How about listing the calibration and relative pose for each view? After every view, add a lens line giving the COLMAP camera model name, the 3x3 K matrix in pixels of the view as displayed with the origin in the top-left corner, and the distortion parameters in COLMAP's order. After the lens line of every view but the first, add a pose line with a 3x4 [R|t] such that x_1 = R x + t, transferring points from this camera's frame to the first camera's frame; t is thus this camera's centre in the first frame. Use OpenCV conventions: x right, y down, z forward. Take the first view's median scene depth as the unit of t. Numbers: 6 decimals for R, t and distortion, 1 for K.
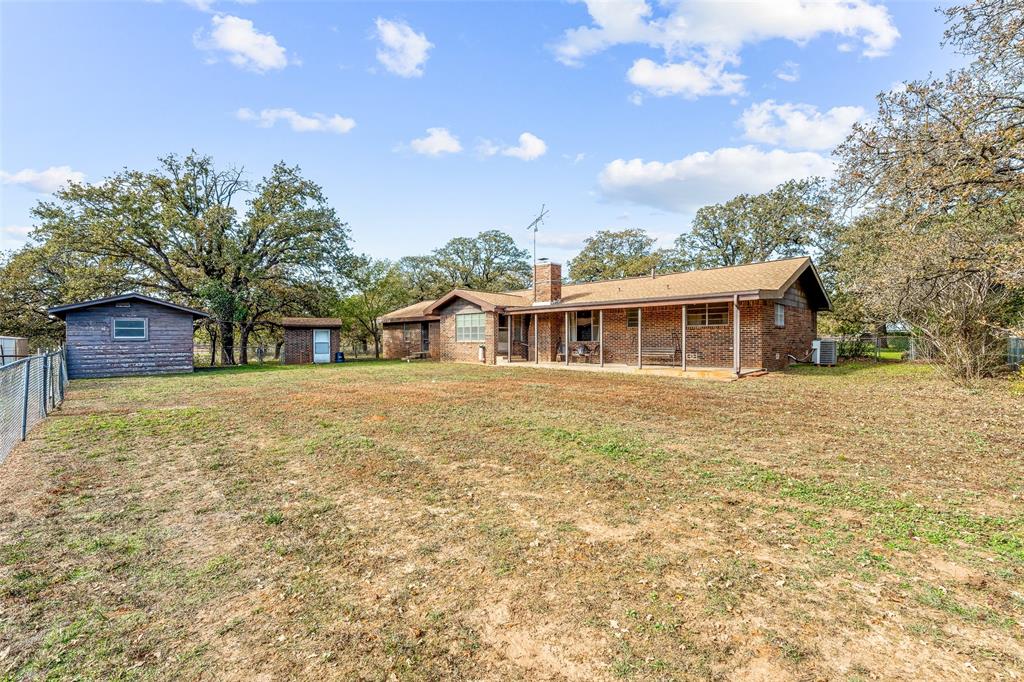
lens RADIAL K [[442.8, 0, 512.0], [0, 442.8, 341.0], [0, 0, 1]] dist [0.000451, 0.000040]
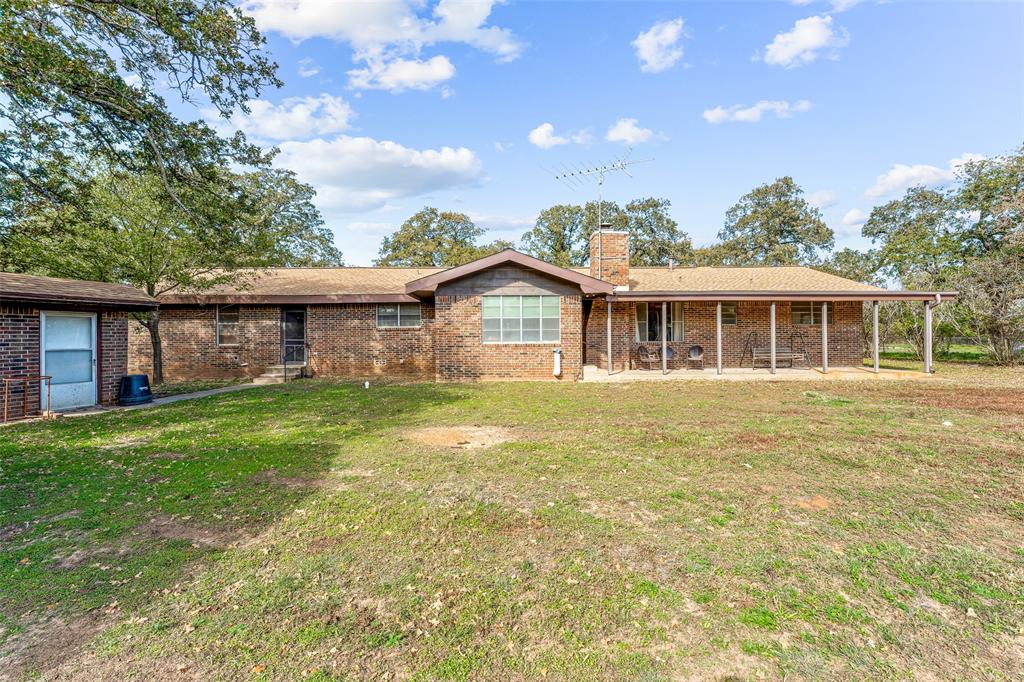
lens RADIAL K [[442.8, 0, 512.0], [0, 442.8, 341.0], [0, 0, 1]] dist [0.000451, 0.000040]
pose [[0.691000, -0.007498, 0.722816, -0.554158], [0.003208, 0.999968, 0.007305, -0.006341], [-0.722847, -0.002729, 0.691002, 0.637263]]
